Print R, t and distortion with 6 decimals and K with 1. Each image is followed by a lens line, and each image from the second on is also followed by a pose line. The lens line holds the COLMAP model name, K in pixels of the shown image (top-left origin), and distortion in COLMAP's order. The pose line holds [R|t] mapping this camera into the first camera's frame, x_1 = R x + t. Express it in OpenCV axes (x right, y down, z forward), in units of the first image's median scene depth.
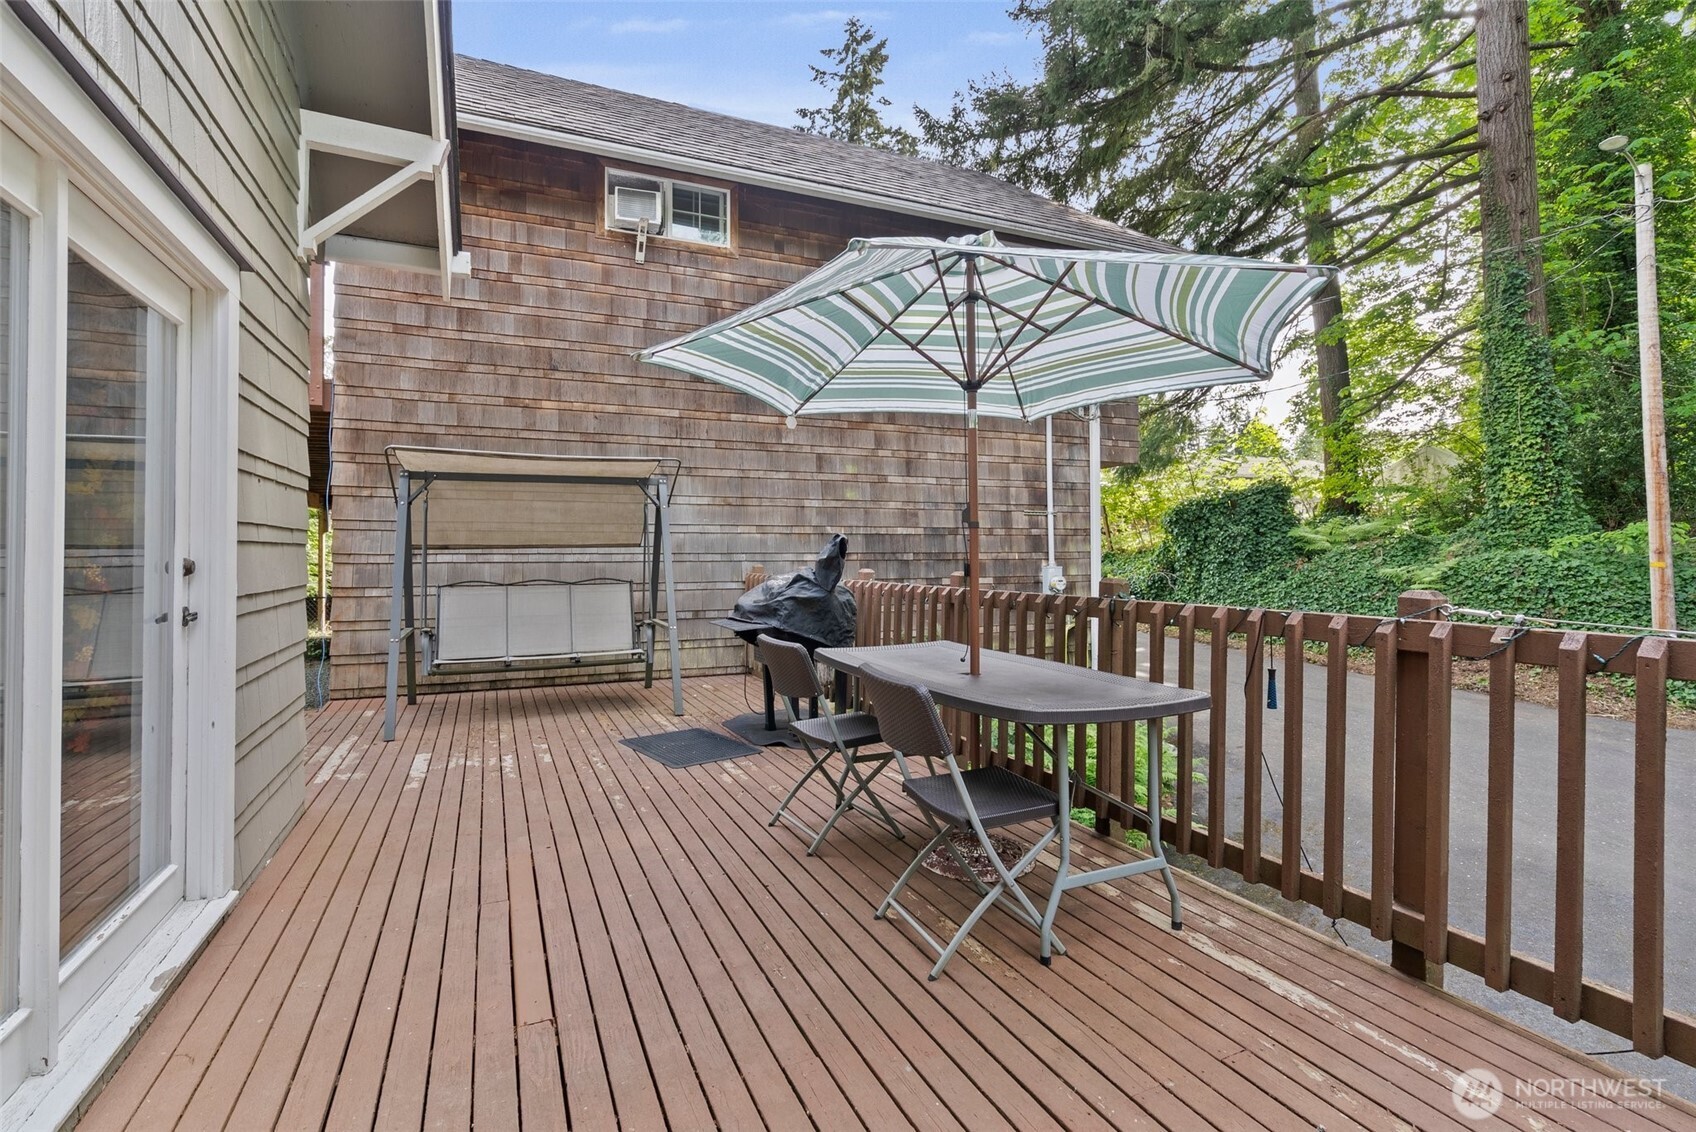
lens RADIAL K [[778.7, 0, 843.6], [0, 778.7, 550.0], [0, 0, 1]] dist [-0.002297, -0.000224]
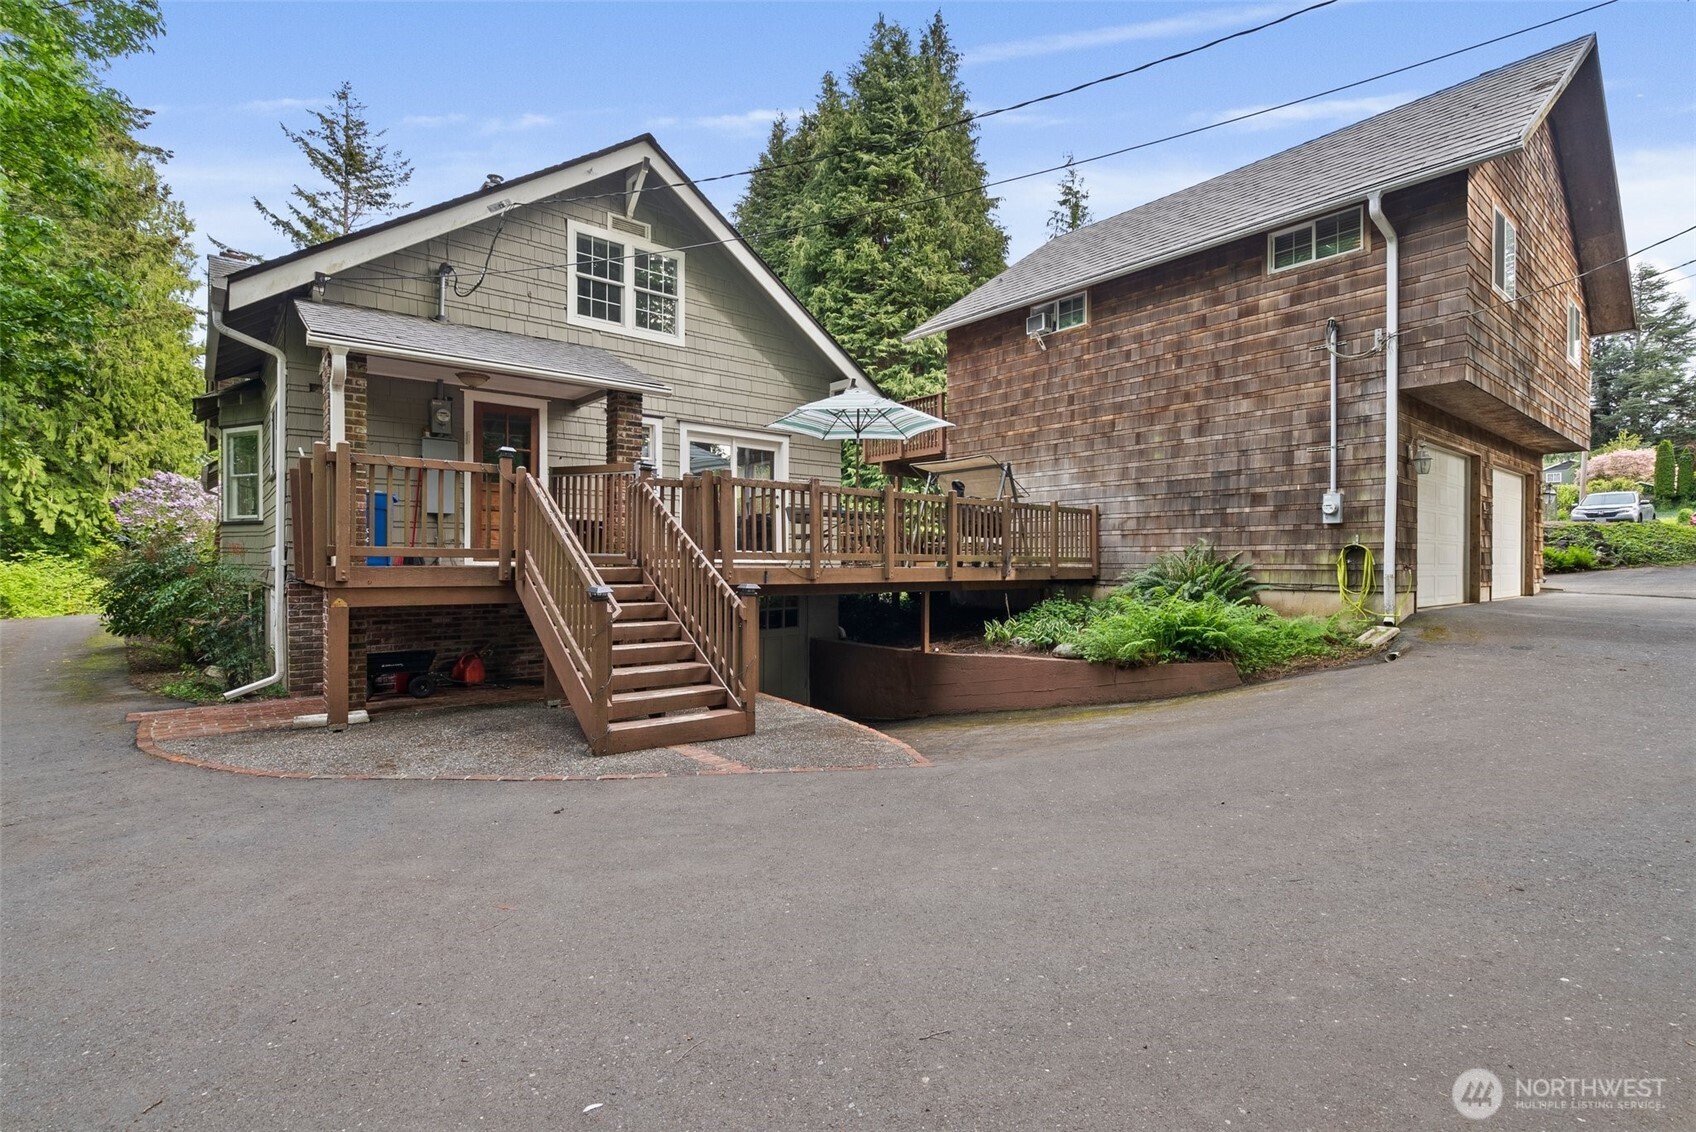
lens RADIAL K [[778.7, 0, 849.1], [0, 778.7, 566.9], [0, 0, 1]] dist [-0.002297, -0.000224]
pose [[0.286700, 0.004692, -0.958009, 1.185301], [-0.004026, 0.999985, 0.003693, 0.130107], [0.958012, 0.002798, 0.286714, -0.004993]]
